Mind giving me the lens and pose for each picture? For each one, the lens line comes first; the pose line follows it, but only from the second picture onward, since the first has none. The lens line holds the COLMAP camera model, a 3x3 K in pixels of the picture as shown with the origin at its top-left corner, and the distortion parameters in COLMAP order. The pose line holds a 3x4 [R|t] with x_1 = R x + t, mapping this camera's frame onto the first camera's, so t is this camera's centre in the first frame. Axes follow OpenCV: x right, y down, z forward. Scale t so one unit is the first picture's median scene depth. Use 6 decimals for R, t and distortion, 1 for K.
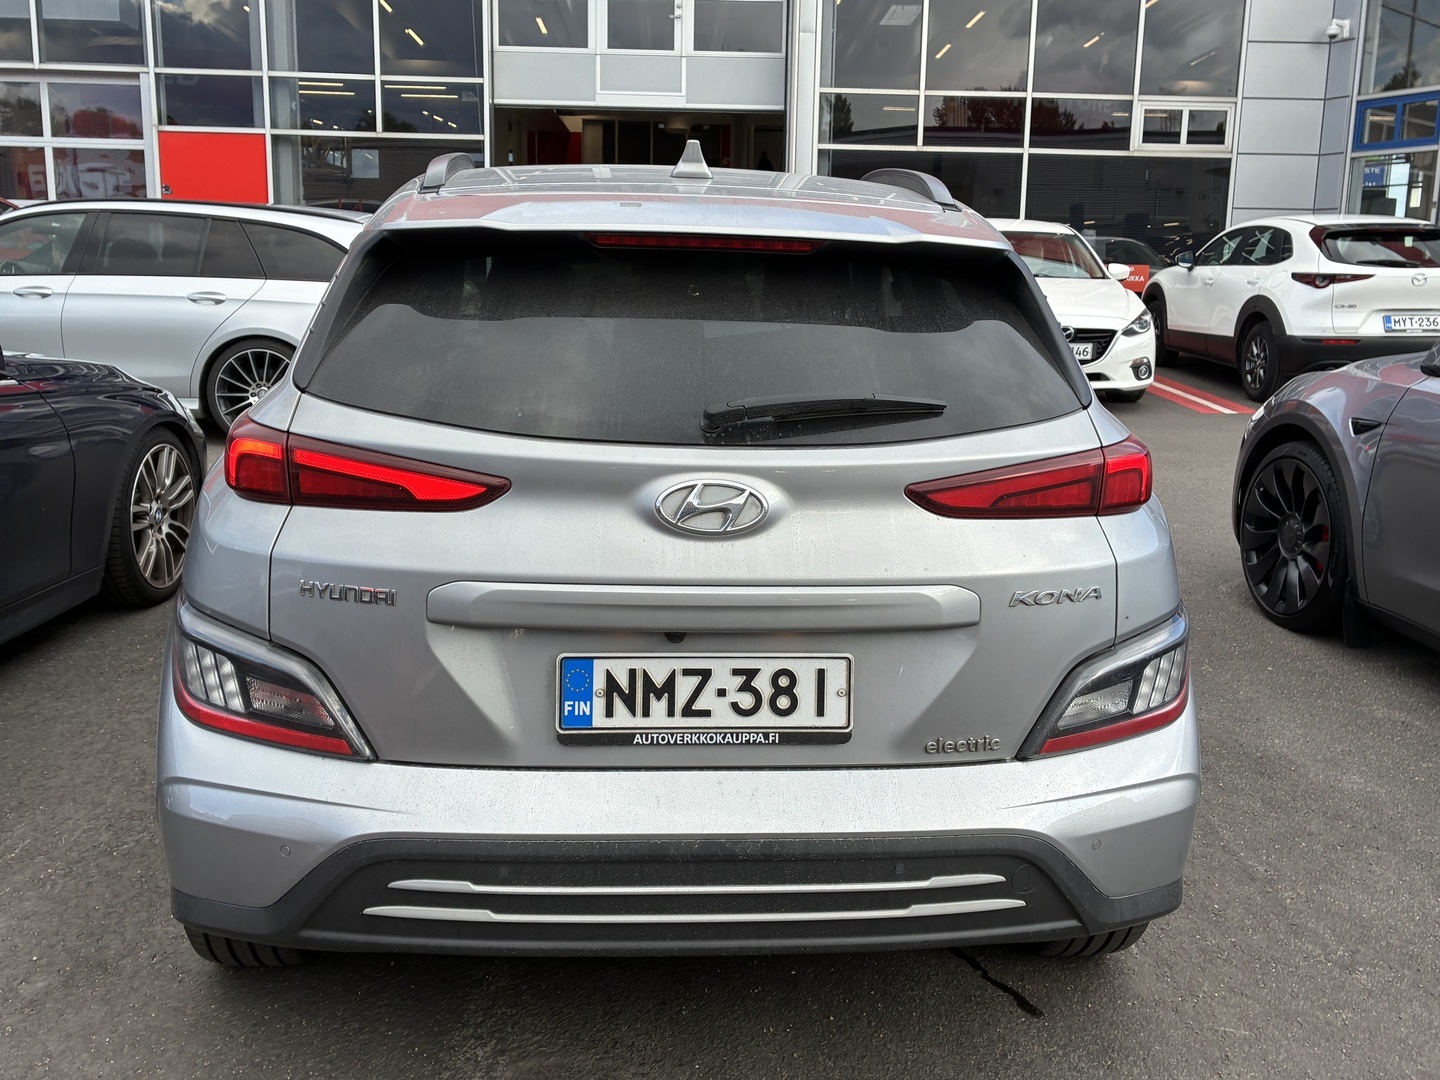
lens RADIAL K [[1406.0, 0, 671.2], [0, 1406.0, 505.5], [0, 0, 1]] dist [0.059955, -0.014317]
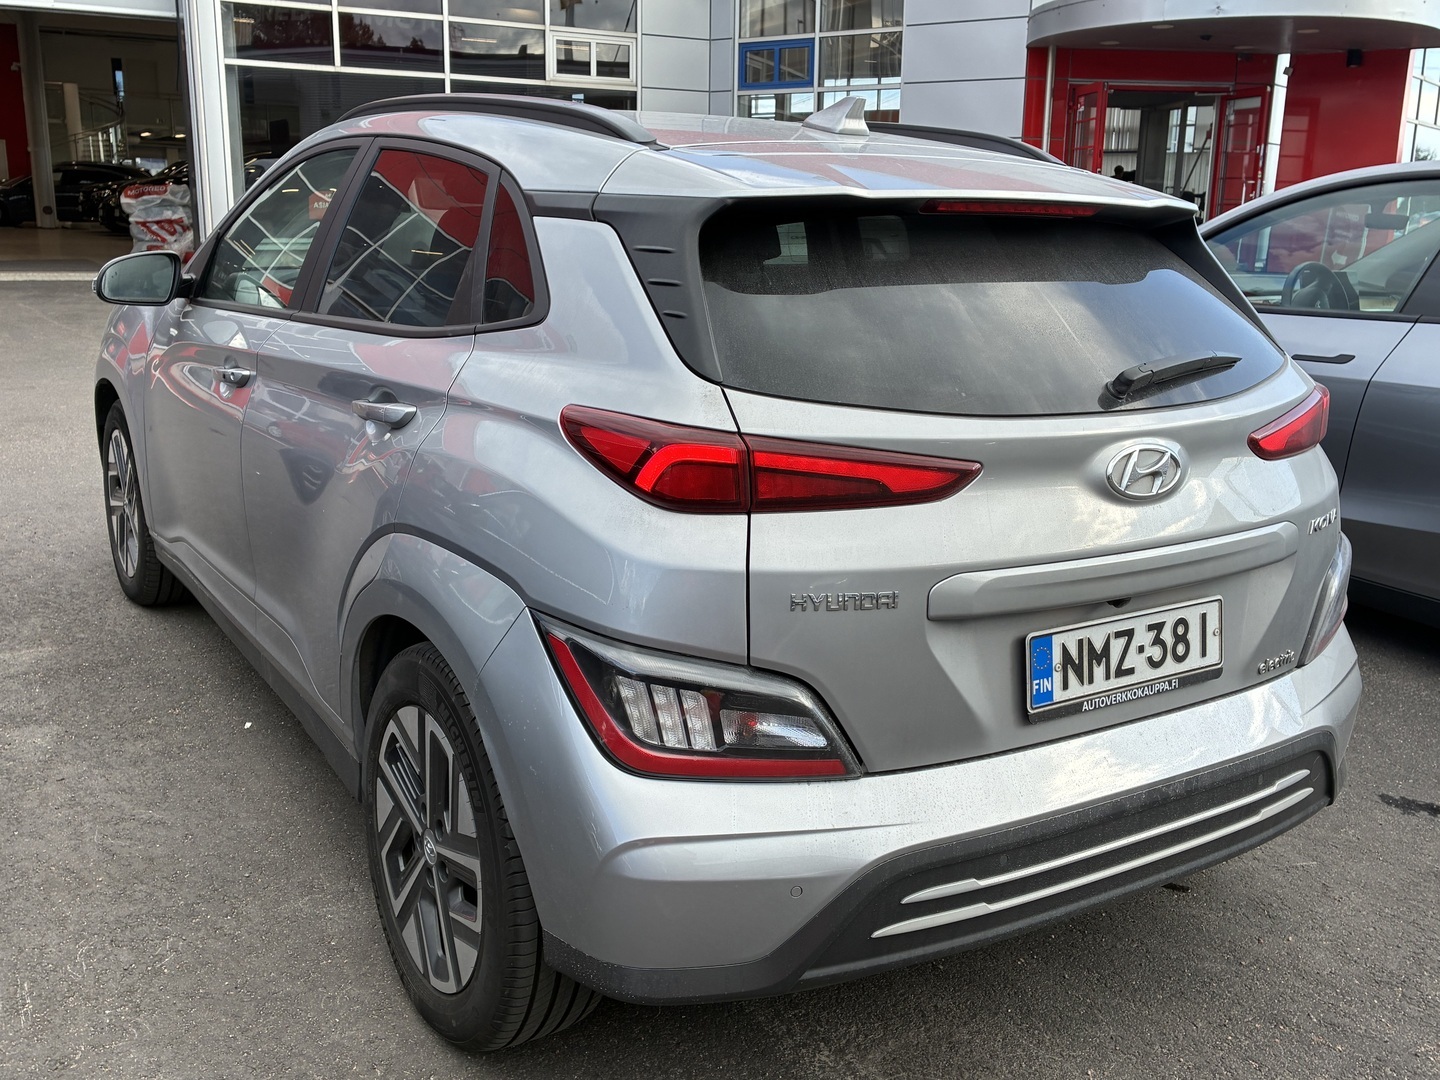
lens RADIAL K [[1414.6, 0, 737.7], [0, 1414.6, 540.4], [0, 0, 1]] dist [0.019382, 0.002991]
pose [[0.883084, -0.115500, 0.454777, -0.689298], [0.081638, 0.992268, 0.093483, -0.068247], [-0.462058, -0.045426, 0.885686, 0.214273]]
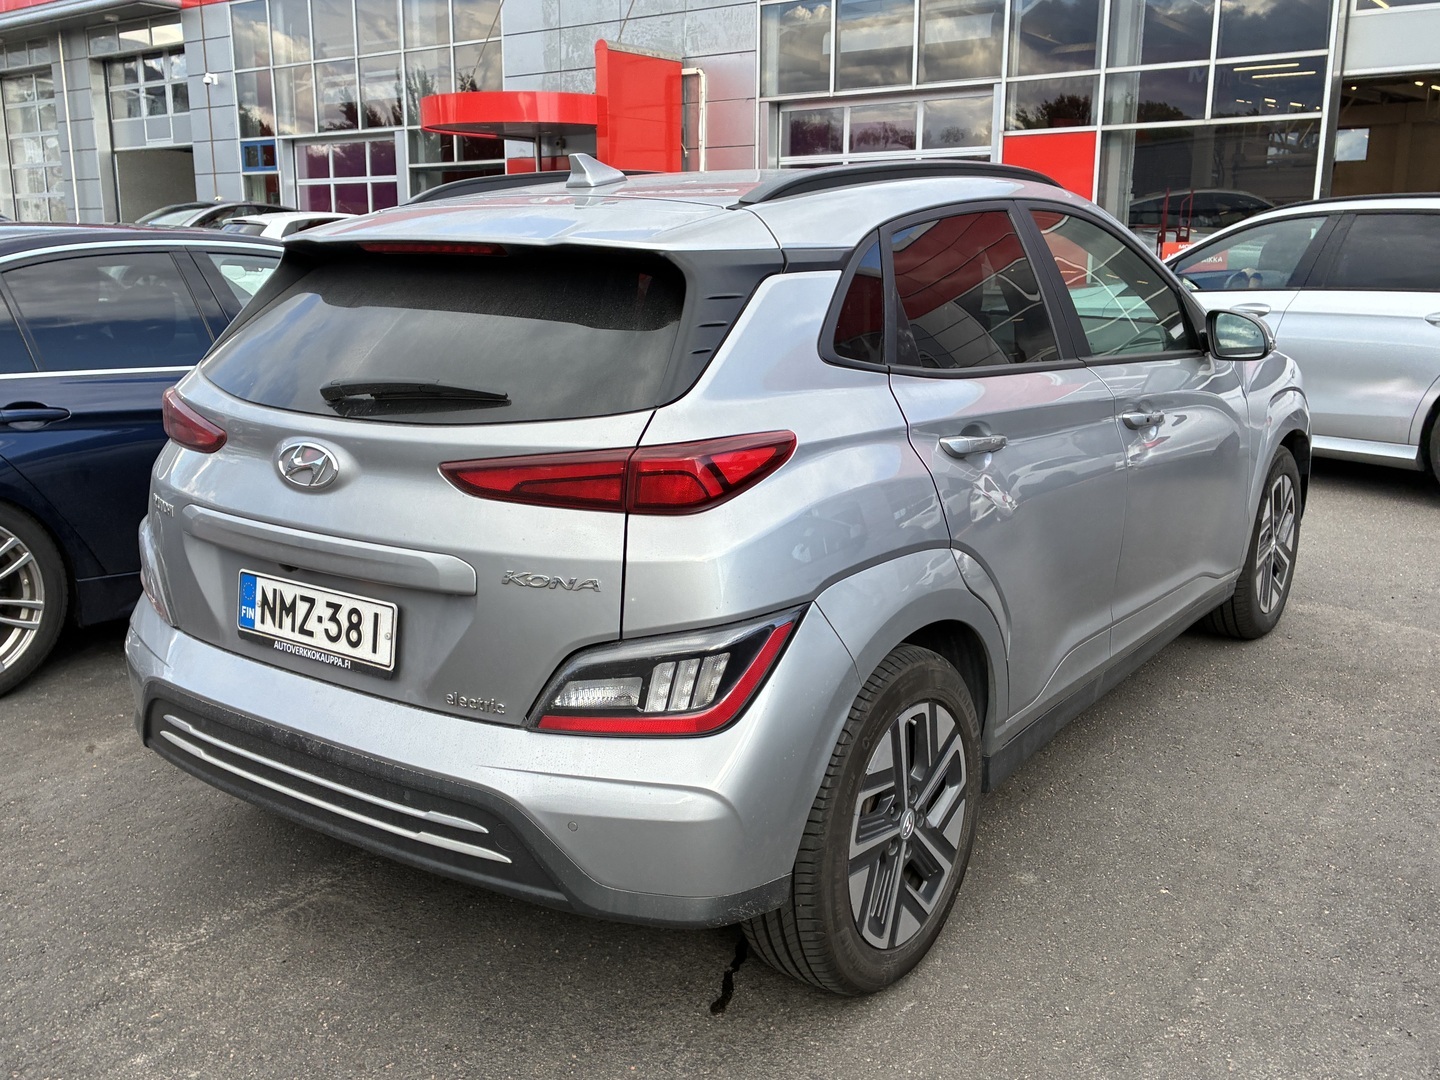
lens RADIAL K [[1414.6, 0, 737.7], [0, 1414.6, 540.4], [0, 0, 1]] dist [0.019382, 0.002991]
pose [[0.743231, 0.117544, -0.658628, 1.102796], [-0.098359, 0.992946, 0.066214, -0.052030], [0.661765, 0.015570, 0.749550, 0.314351]]
